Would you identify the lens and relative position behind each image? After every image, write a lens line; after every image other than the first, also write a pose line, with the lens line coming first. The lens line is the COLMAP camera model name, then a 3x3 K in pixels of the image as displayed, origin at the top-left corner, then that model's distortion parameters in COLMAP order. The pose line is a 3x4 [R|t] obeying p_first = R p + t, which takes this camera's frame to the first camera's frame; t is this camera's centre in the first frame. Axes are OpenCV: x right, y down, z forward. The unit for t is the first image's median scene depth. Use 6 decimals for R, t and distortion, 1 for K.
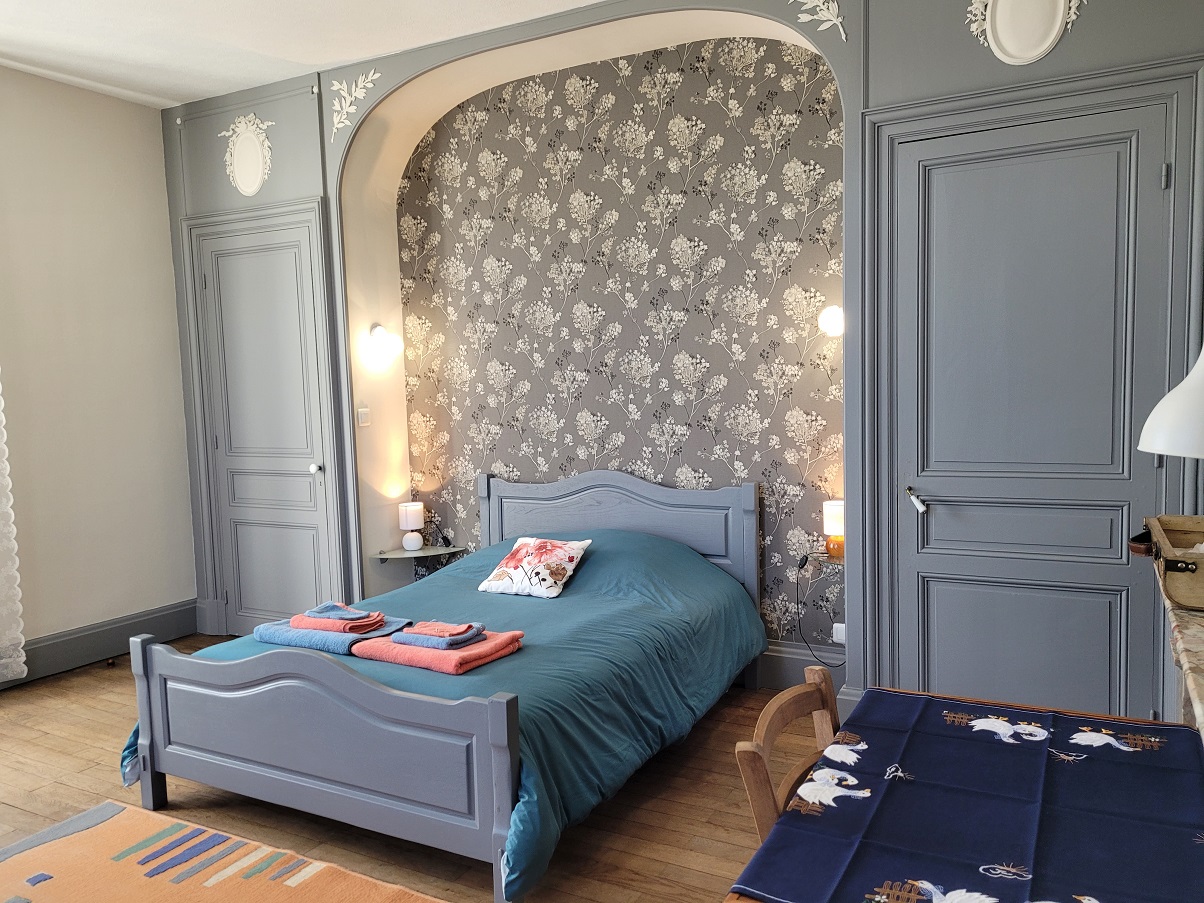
lens RADIAL K [[899.5, 0, 602.0], [0, 899.5, 451.5], [0, 0, 1]] dist [0.062302, -0.039830]
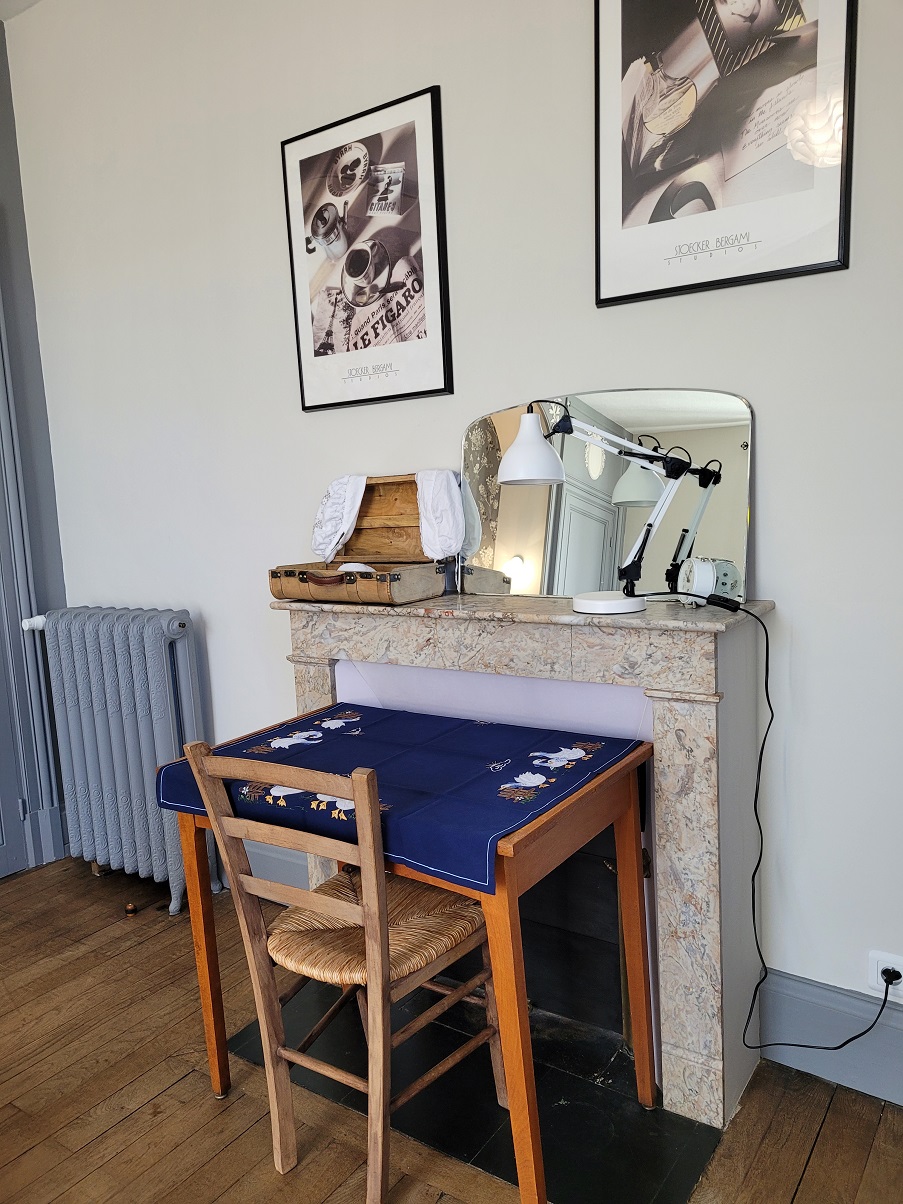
lens RADIAL K [[899.5, 0, 451.5], [0, 899.5, 602.0], [0, 0, 1]] dist [0.062302, -0.039830]
pose [[0.128594, -0.109846, 0.985595, -0.300640], [0.130483, 0.987080, 0.092987, 0.010960], [-0.983076, 0.116646, 0.141265, 0.238826]]
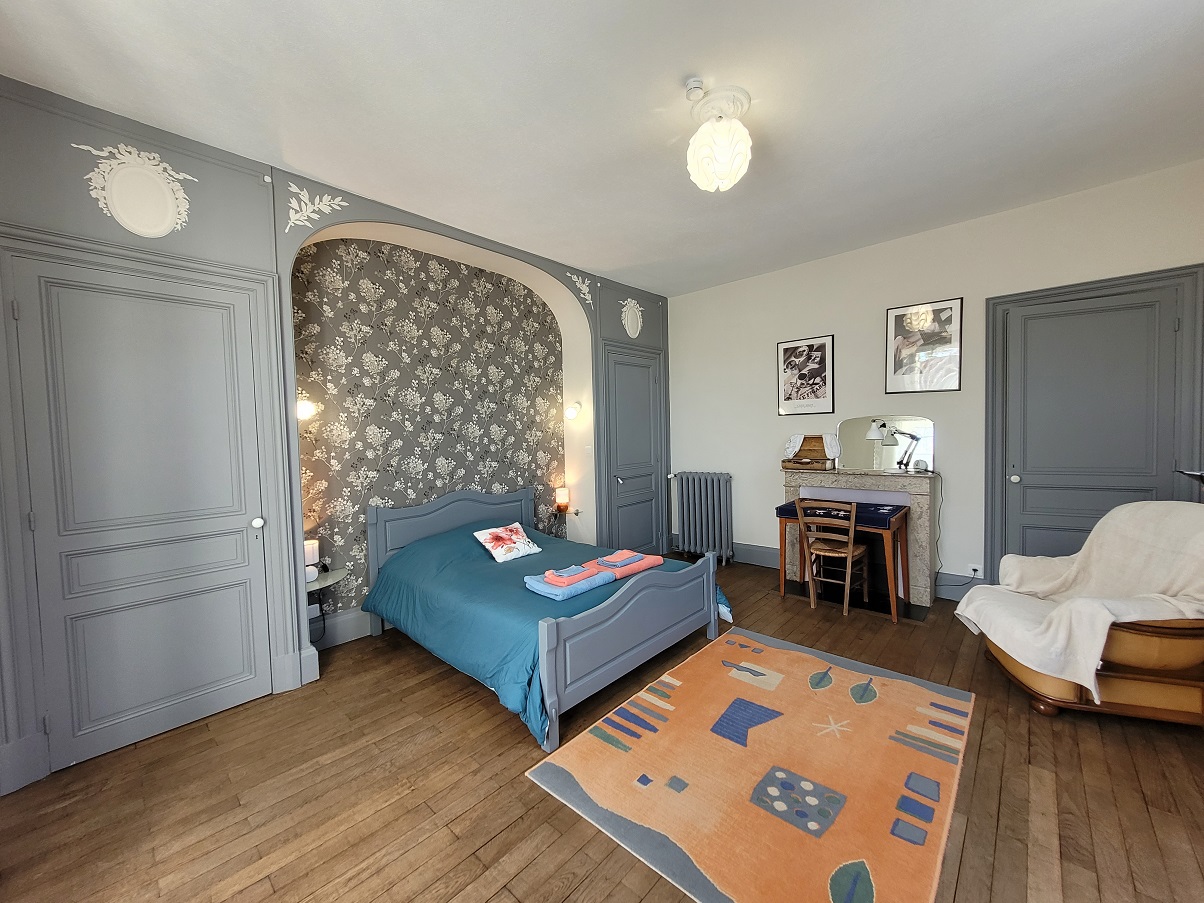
lens RADIAL K [[470.9, 0, 604.9], [0, 470.9, 449.2], [0, 0, 1]] dist [0.002117, -0.000213]
pose [[0.238868, -0.013837, 0.970953, -0.807621], [0.101196, 0.994809, -0.010718, -0.020750], [-0.965765, 0.100817, 0.239029, 0.513252]]
